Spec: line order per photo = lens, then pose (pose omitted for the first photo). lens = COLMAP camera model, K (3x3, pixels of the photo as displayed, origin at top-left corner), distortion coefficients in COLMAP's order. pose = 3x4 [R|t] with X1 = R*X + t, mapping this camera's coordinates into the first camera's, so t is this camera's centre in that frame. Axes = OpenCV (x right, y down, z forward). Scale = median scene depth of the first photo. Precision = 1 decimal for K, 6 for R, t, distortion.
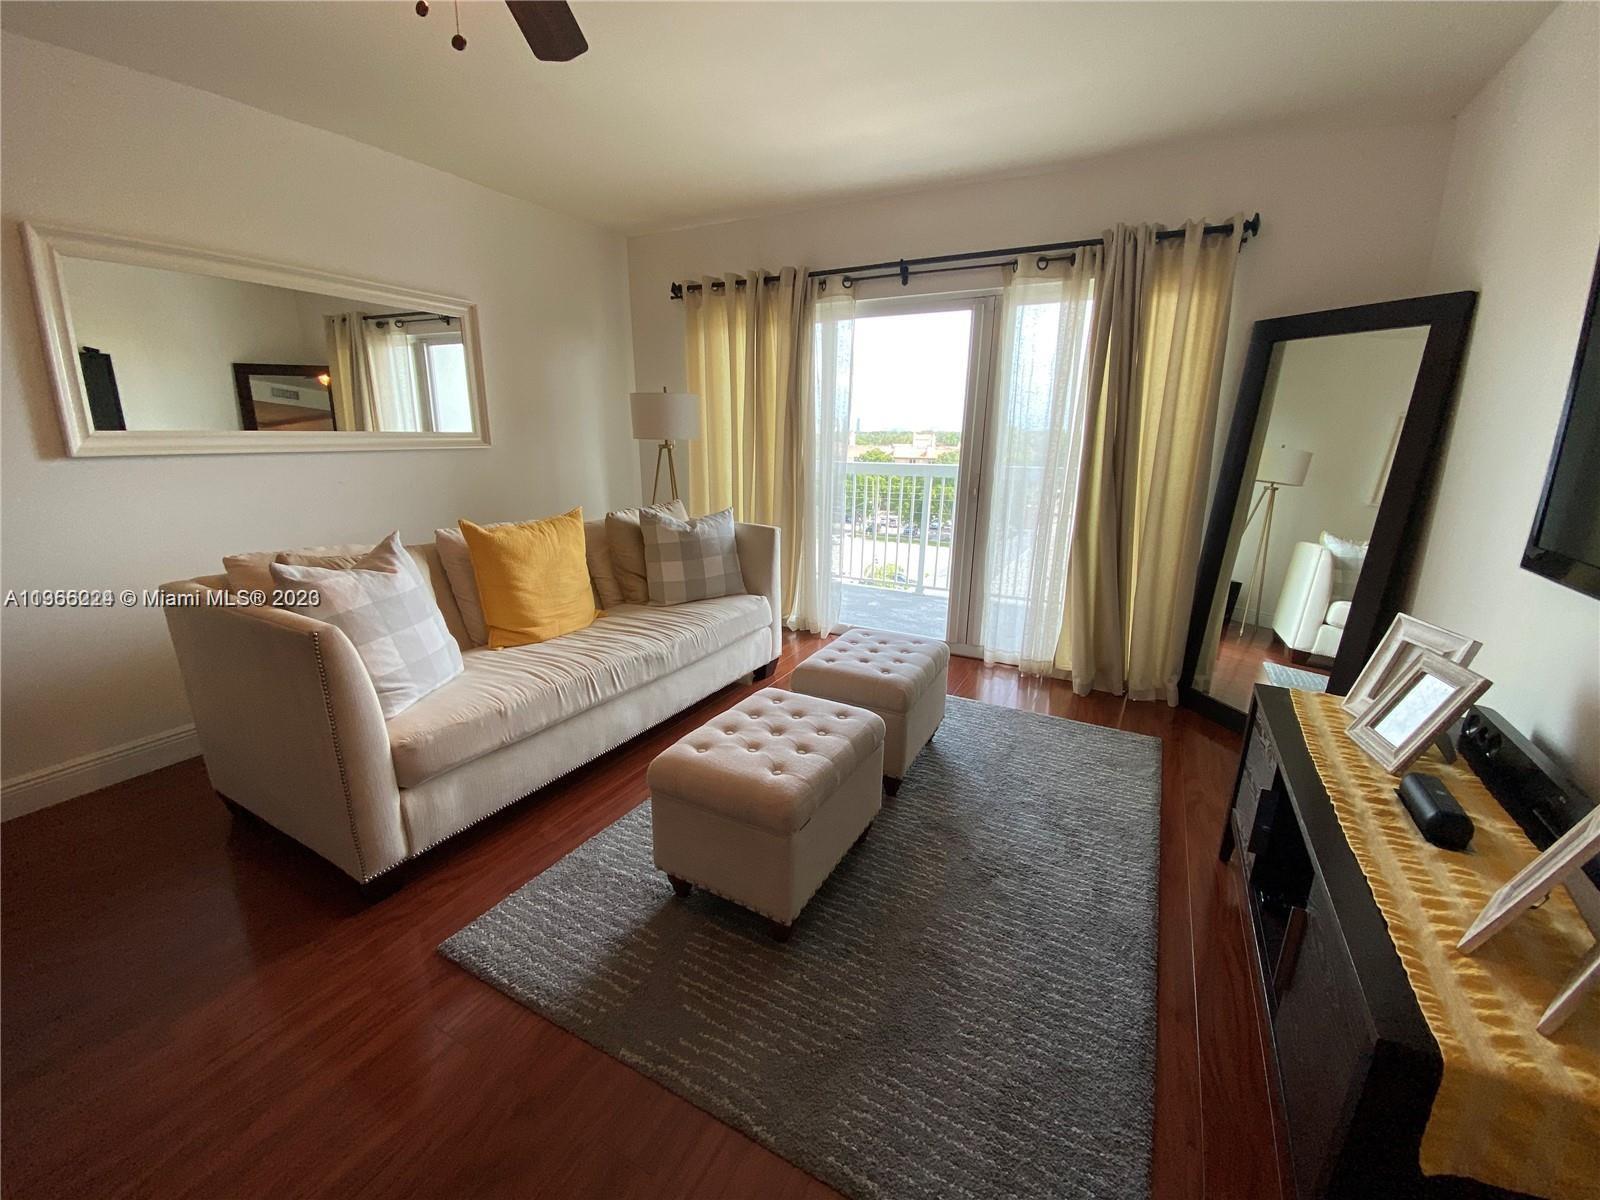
lens RADIAL K [[647.8, 0, 801.1], [0, 647.8, 602.0], [0, 0, 1]] dist [0.014026, -0.016136]
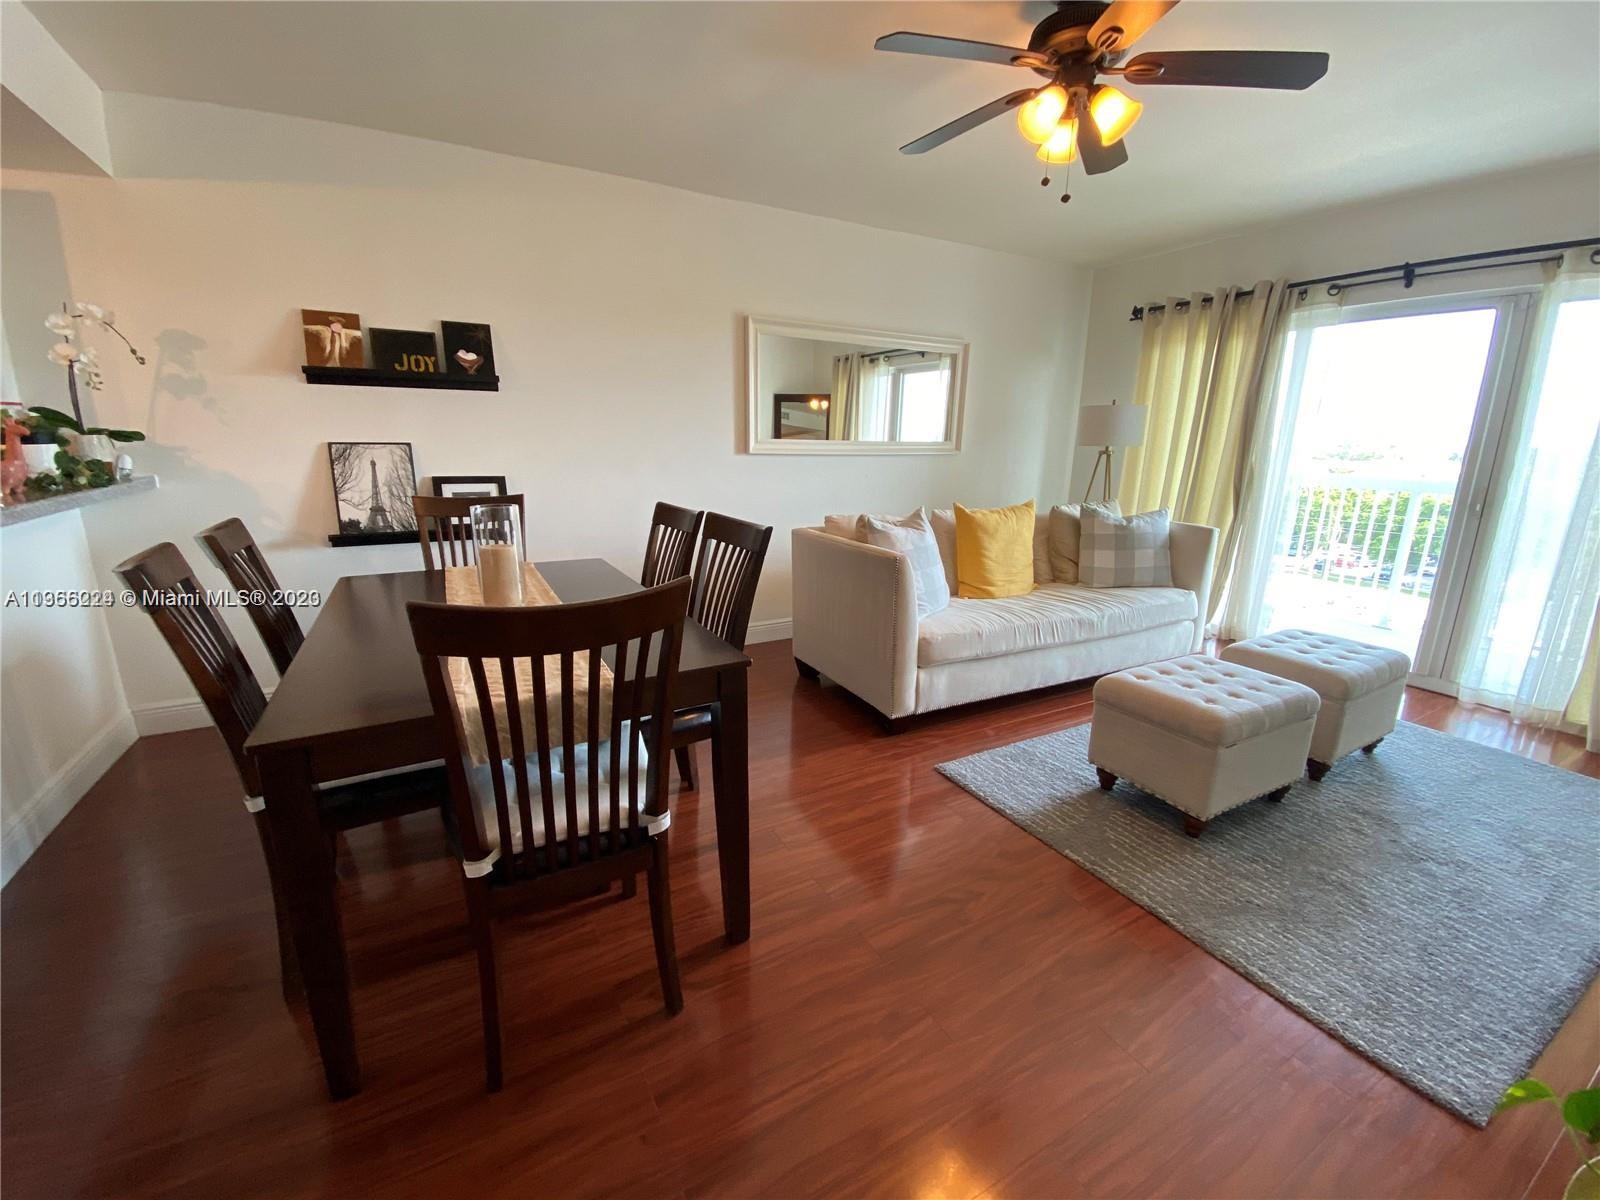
lens RADIAL K [[647.8, 0, 799.1], [0, 647.8, 602.2], [0, 0, 1]] dist [0.014026, -0.016136]
pose [[0.839860, 0.132520, -0.526378, -0.042575], [-0.141427, 0.989670, 0.023504, 0.094048], [0.524055, 0.054704, 0.849926, -0.319890]]
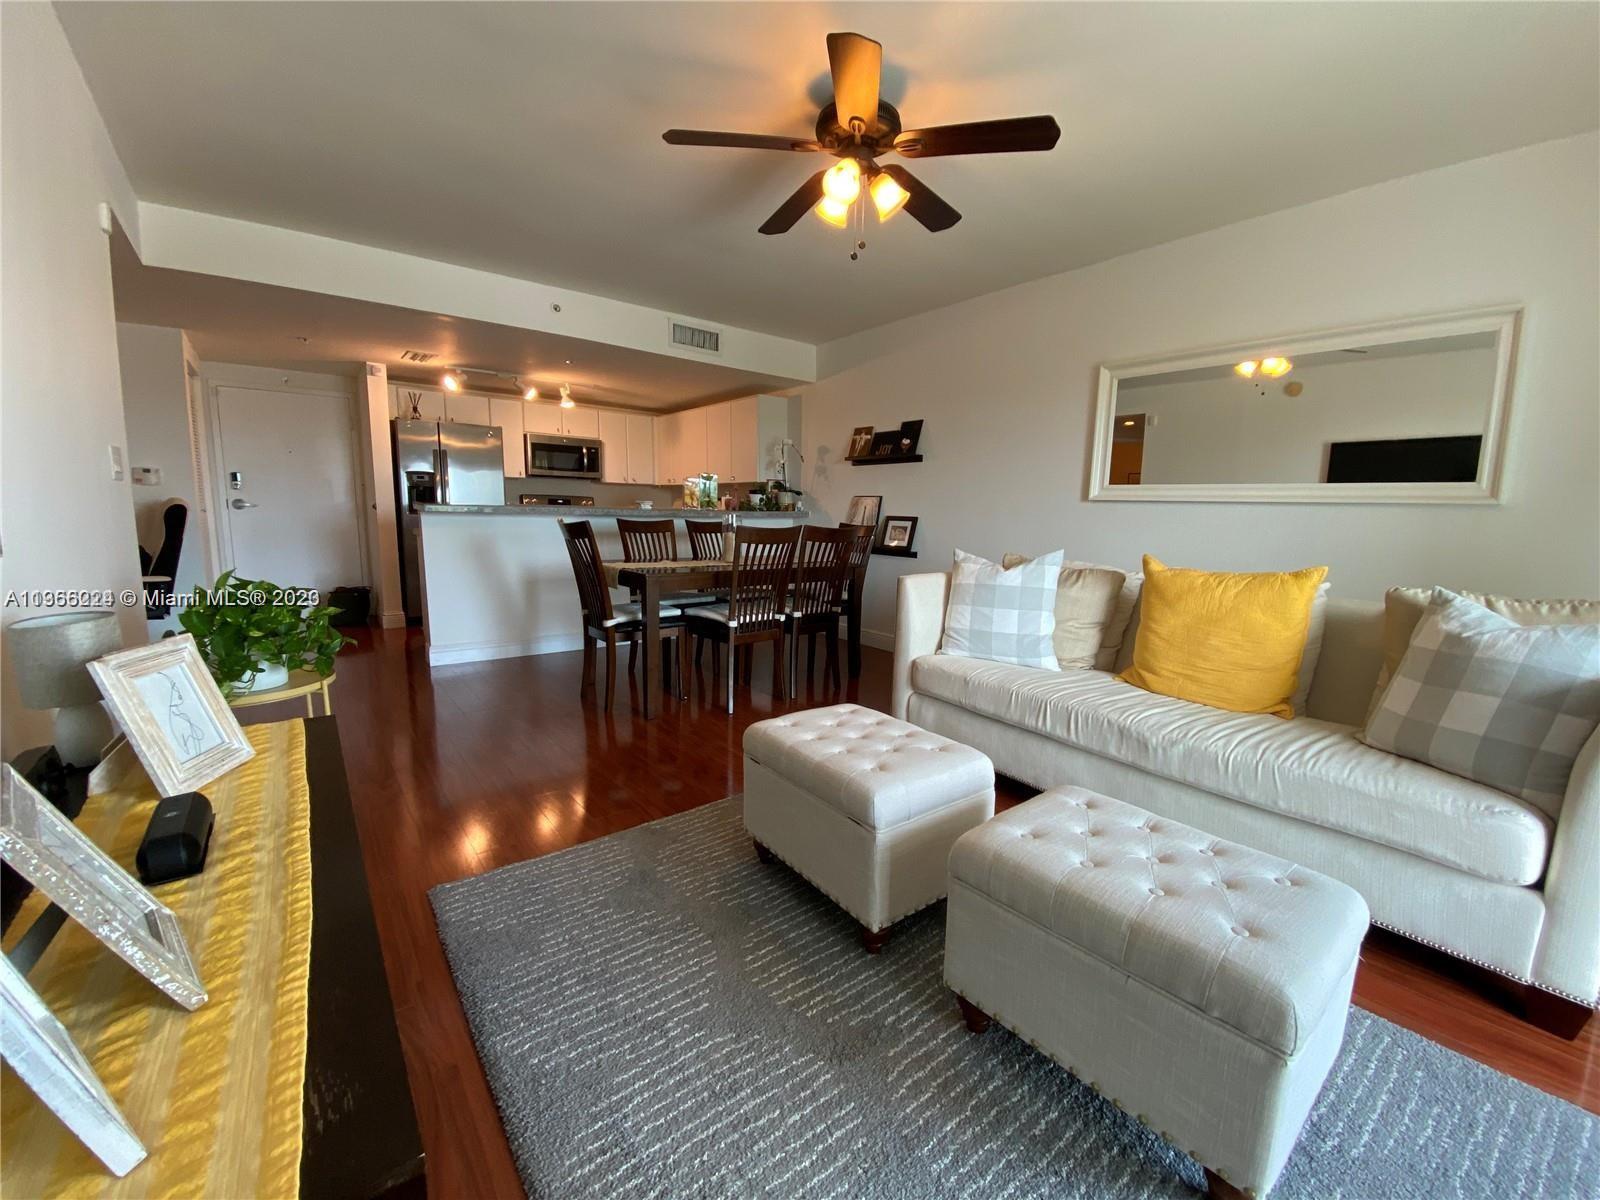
lens RADIAL K [[647.8, 0, 804.0], [0, 647.8, 602.6], [0, 0, 1]] dist [0.014026, -0.016136]
pose [[-0.406358, 0.110772, -0.906974, 0.622352], [-0.257467, 0.938520, 0.229980, -0.142710], [0.876689, 0.326970, -0.352855, 0.849232]]
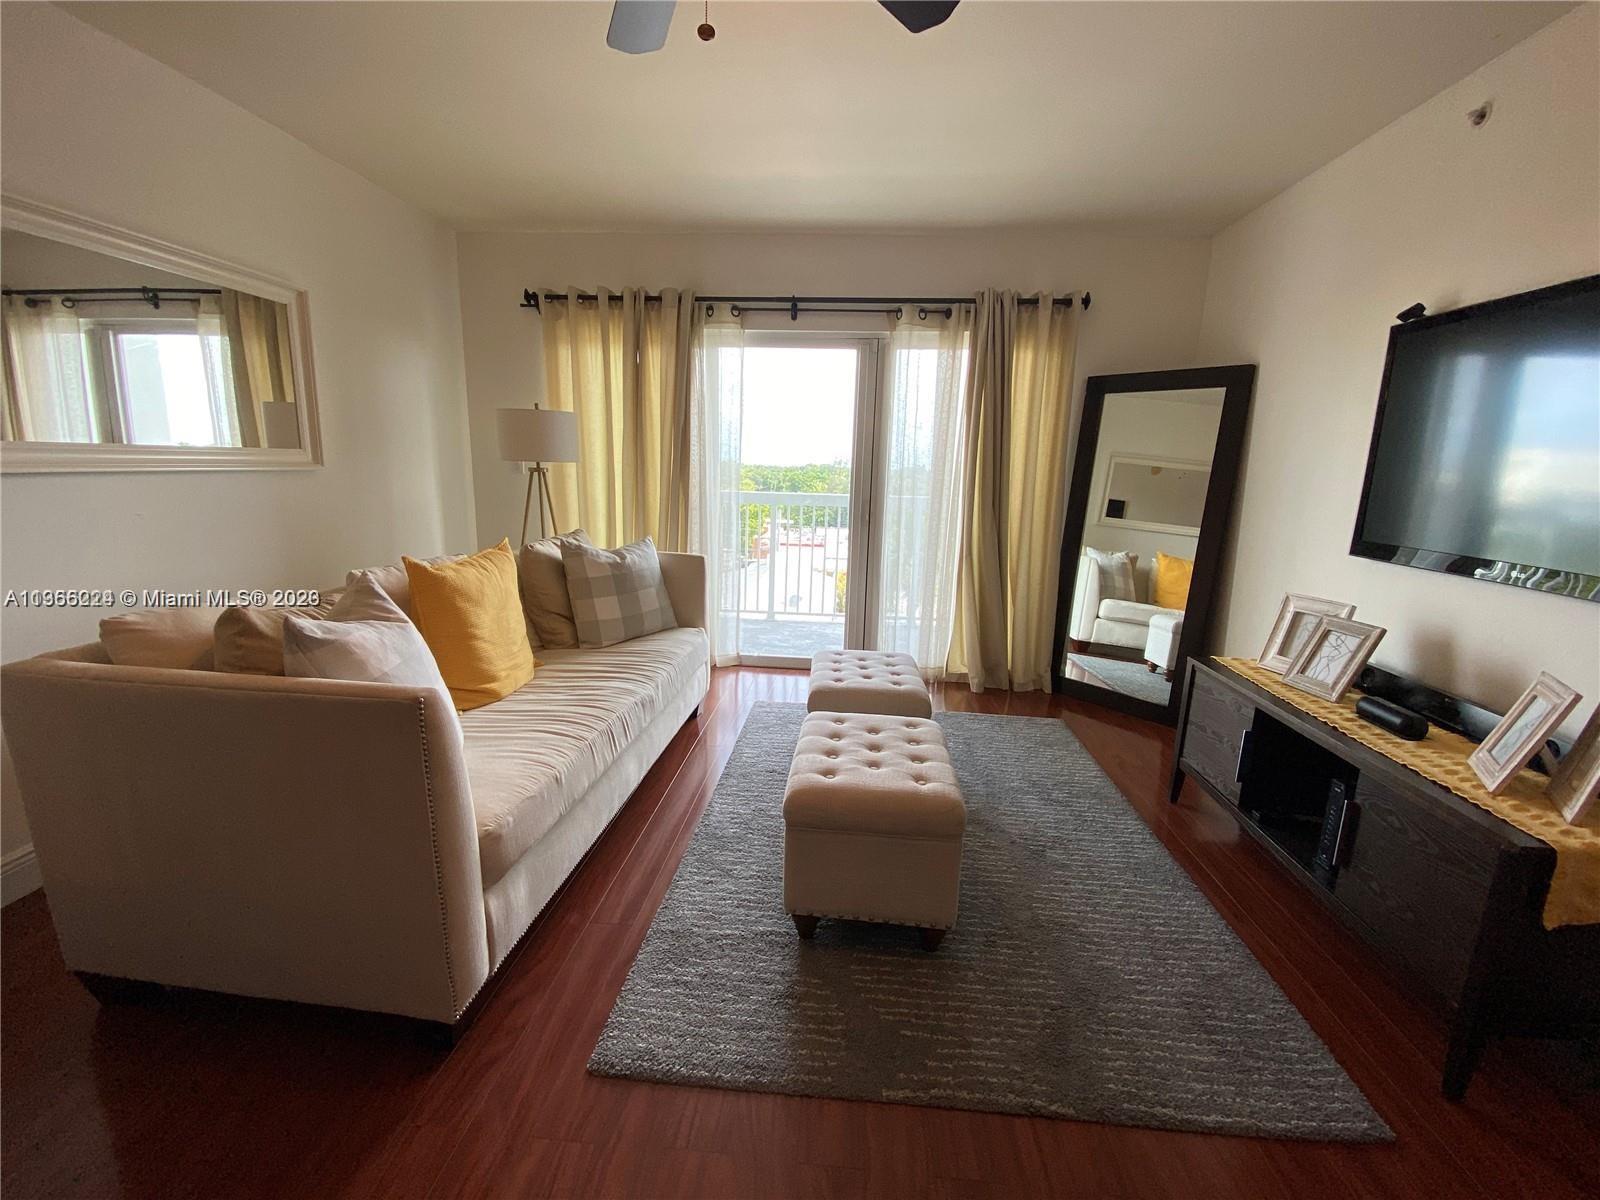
lens RADIAL K [[674.1, 0, 799.2], [0, 674.1, 602.2], [0, 0, 1]] dist [0.000351, -0.007519]
pose [[0.917621, -0.064535, 0.392181, -0.381207], [0.085045, 0.995758, -0.035131, 0.000202], [-0.388250, 0.065590, 0.919217, 0.050001]]
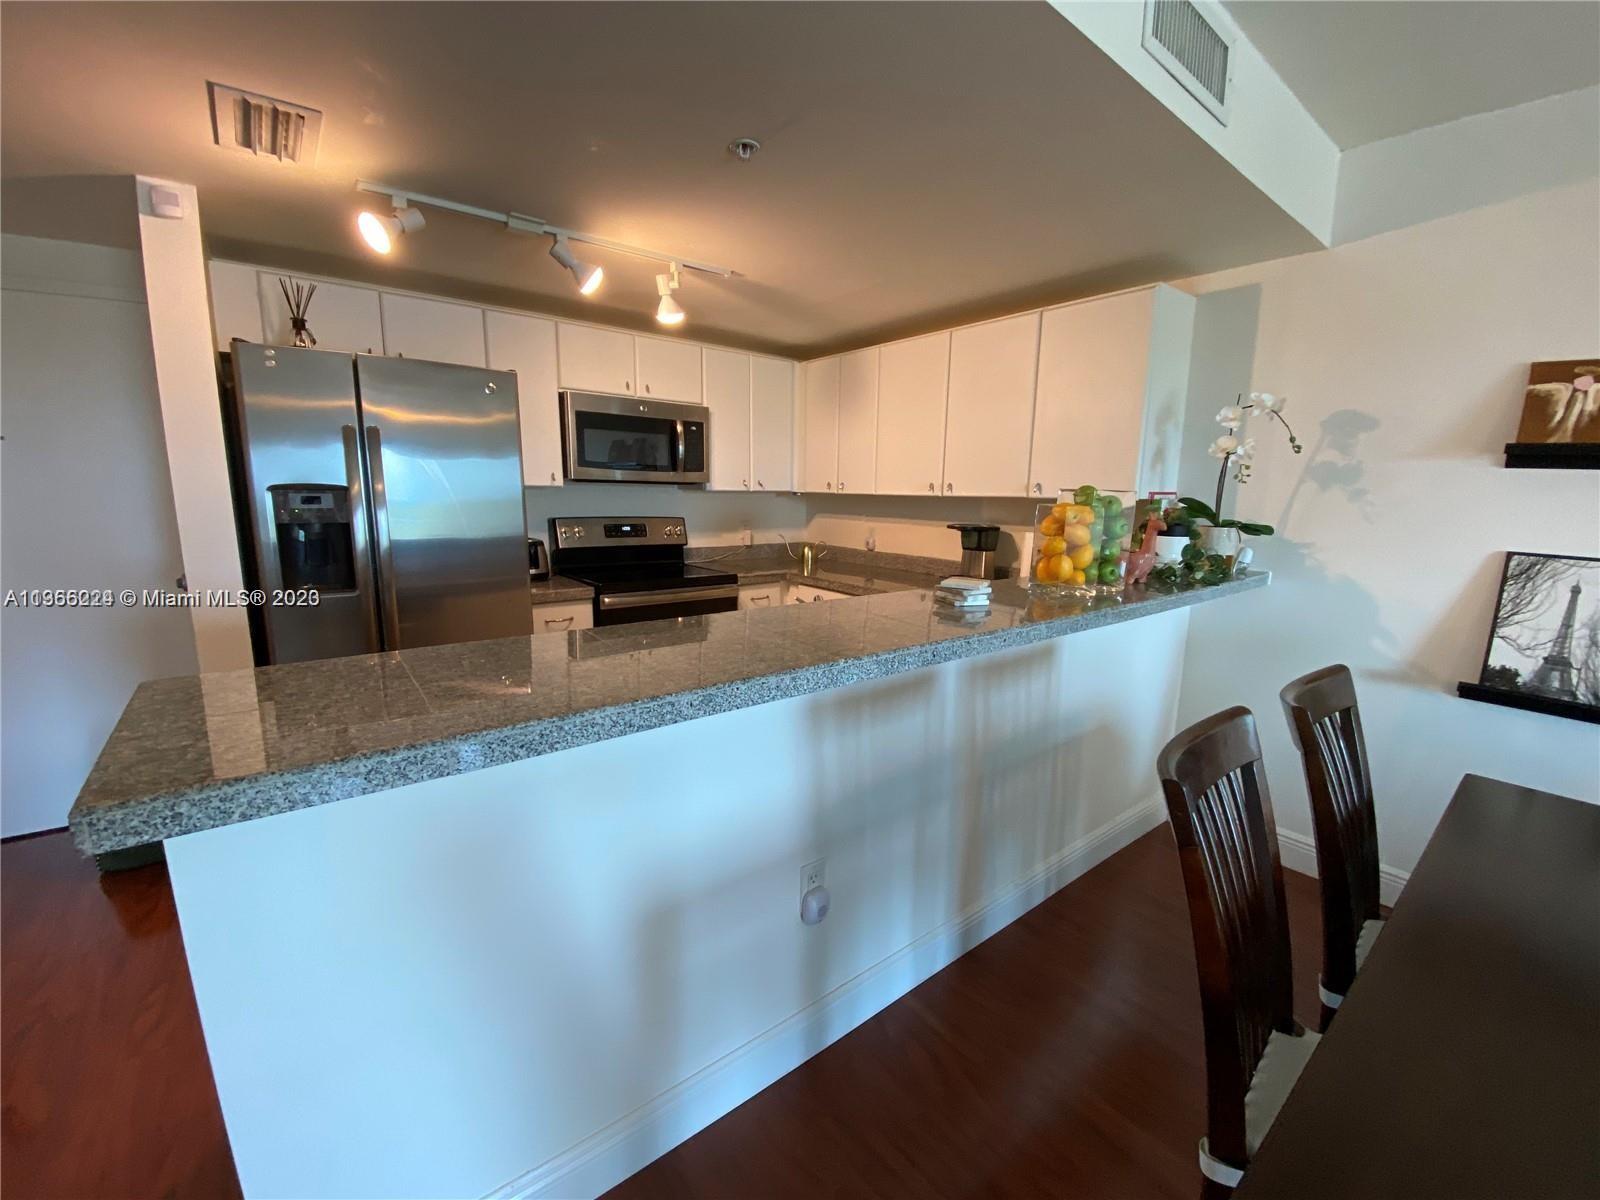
lens RADIAL K [[647.8, 0, 799.2], [0, 647.8, 601.8], [0, 0, 1]] dist [0.014026, -0.016136]
pose [[-0.400684, 0.143802, -0.904861, -0.321090], [-0.253597, 0.931615, 0.260349, 0.033760], [0.880421, 0.333788, -0.336816, -0.266239]]
